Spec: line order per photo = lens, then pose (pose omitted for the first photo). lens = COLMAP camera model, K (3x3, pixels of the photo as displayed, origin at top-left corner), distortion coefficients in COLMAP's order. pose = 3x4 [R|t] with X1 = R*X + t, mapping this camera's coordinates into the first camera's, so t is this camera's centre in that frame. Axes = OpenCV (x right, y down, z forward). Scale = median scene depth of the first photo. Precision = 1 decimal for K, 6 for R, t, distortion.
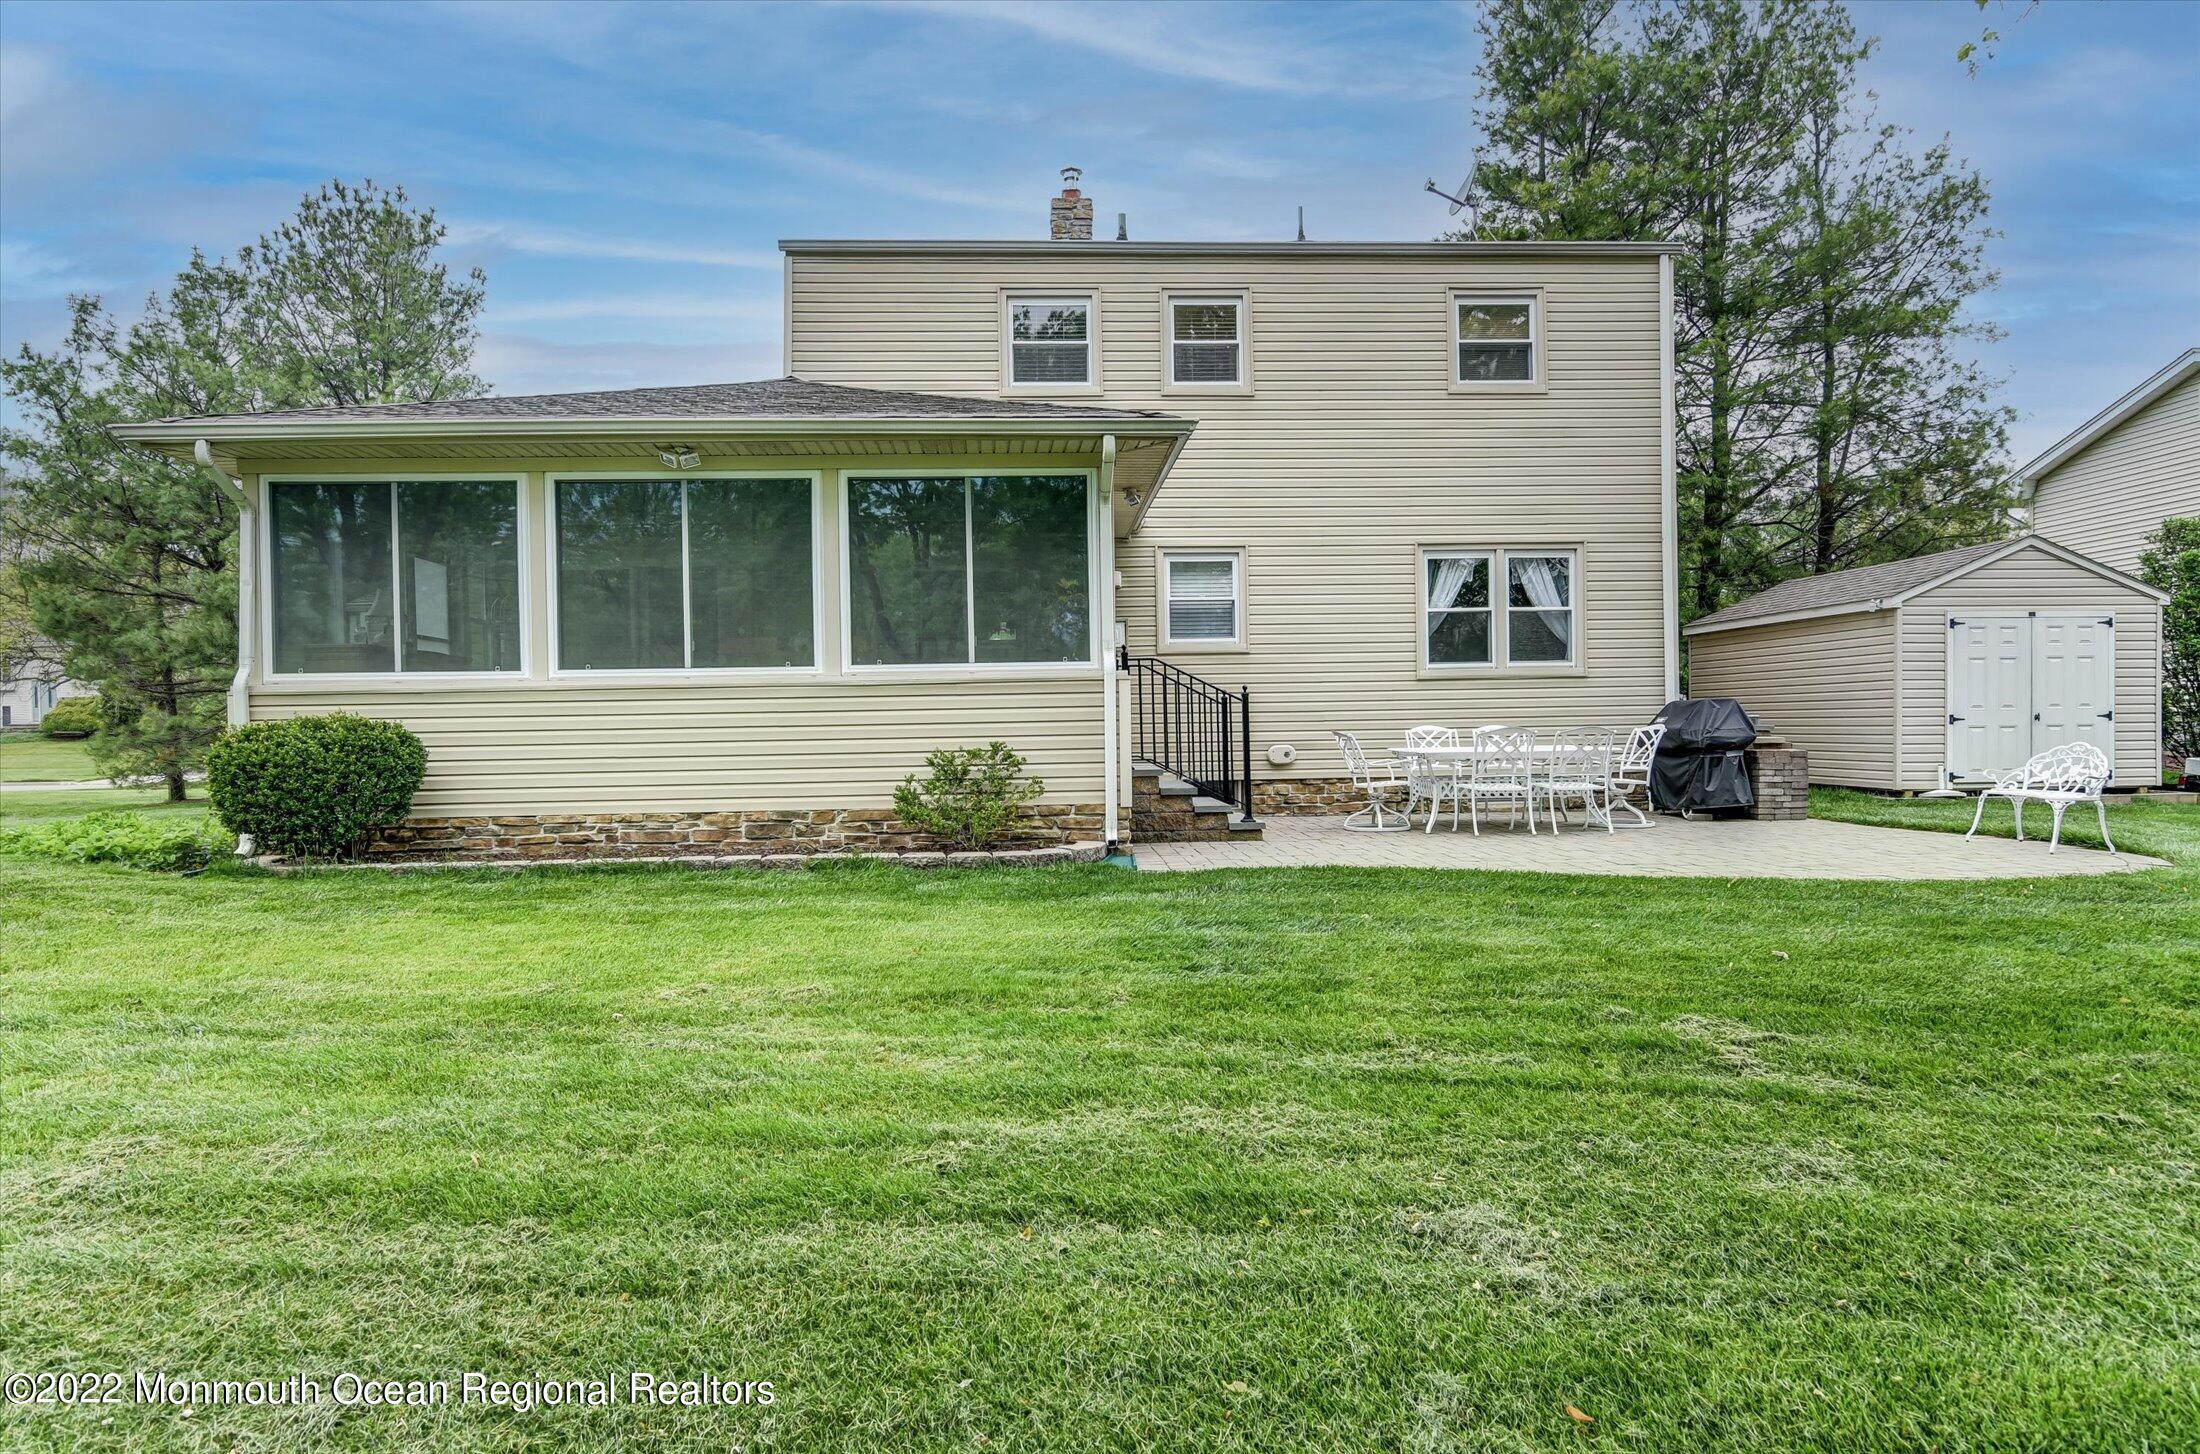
lens RADIAL K [[1253.1, 0, 1099.6], [0, 1253.1, 733.8], [0, 0, 1]] dist [-0.011937, -0.000041]
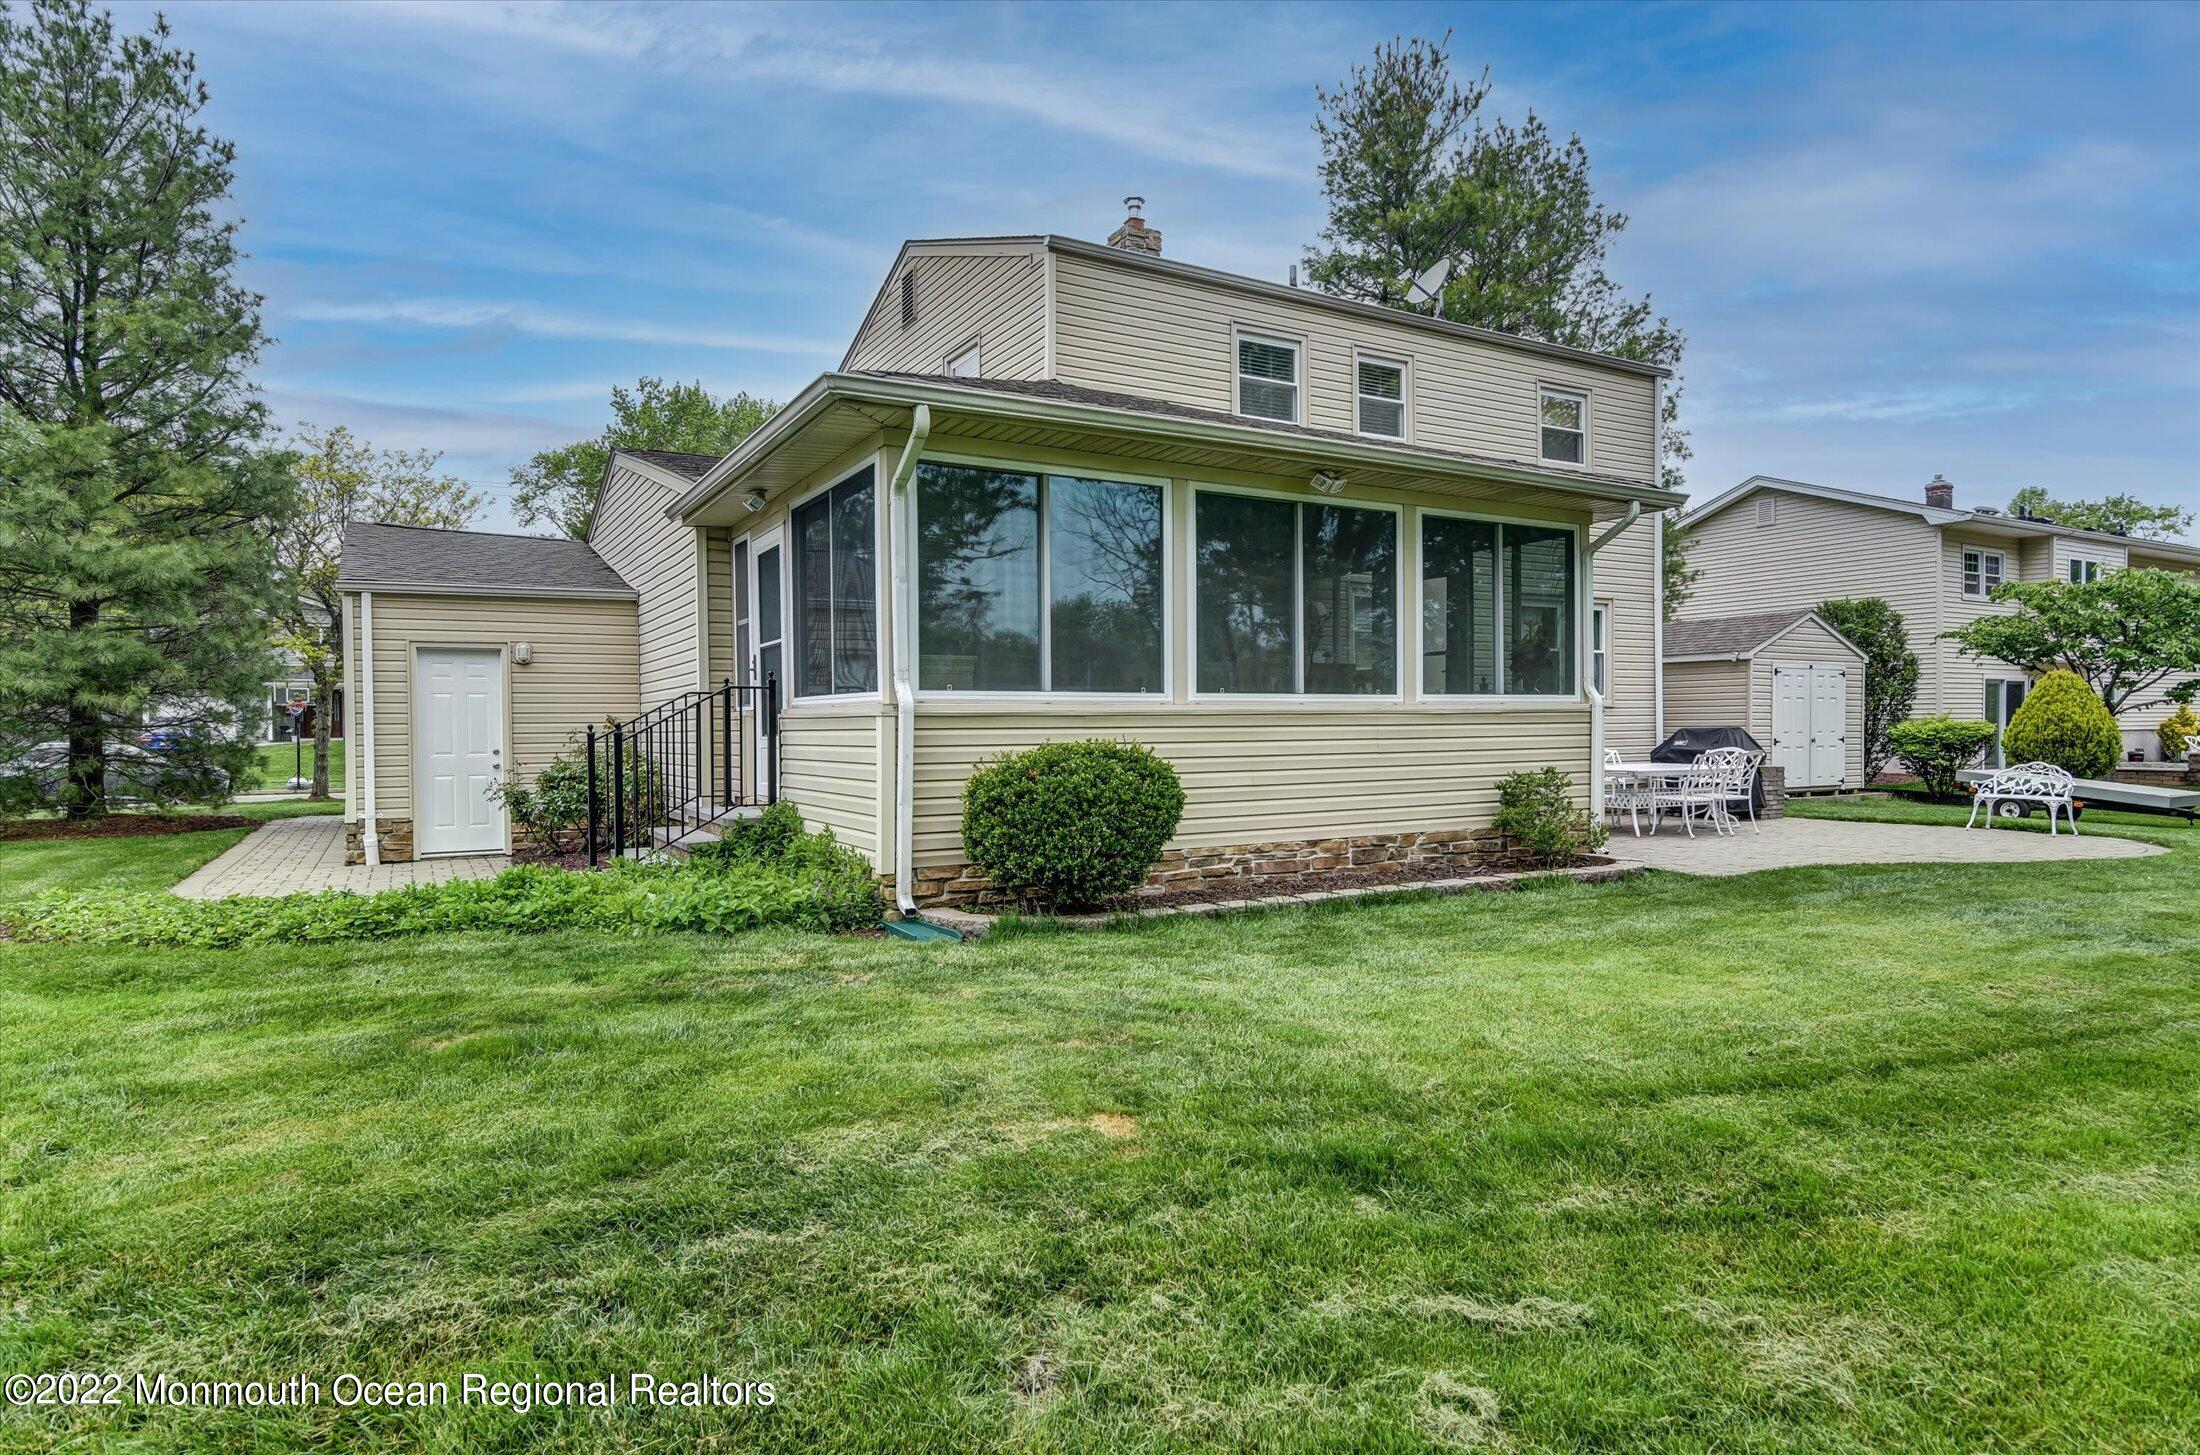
lens RADIAL K [[1253.1, 0, 1108.5], [0, 1253.1, 726.9], [0, 0, 1]] dist [-0.011937, -0.000041]
pose [[0.887082, 0.009682, 0.461510, -0.917833], [-0.004514, 0.999914, -0.012303, -0.013347], [-0.461590, 0.008830, 0.887050, 0.195570]]
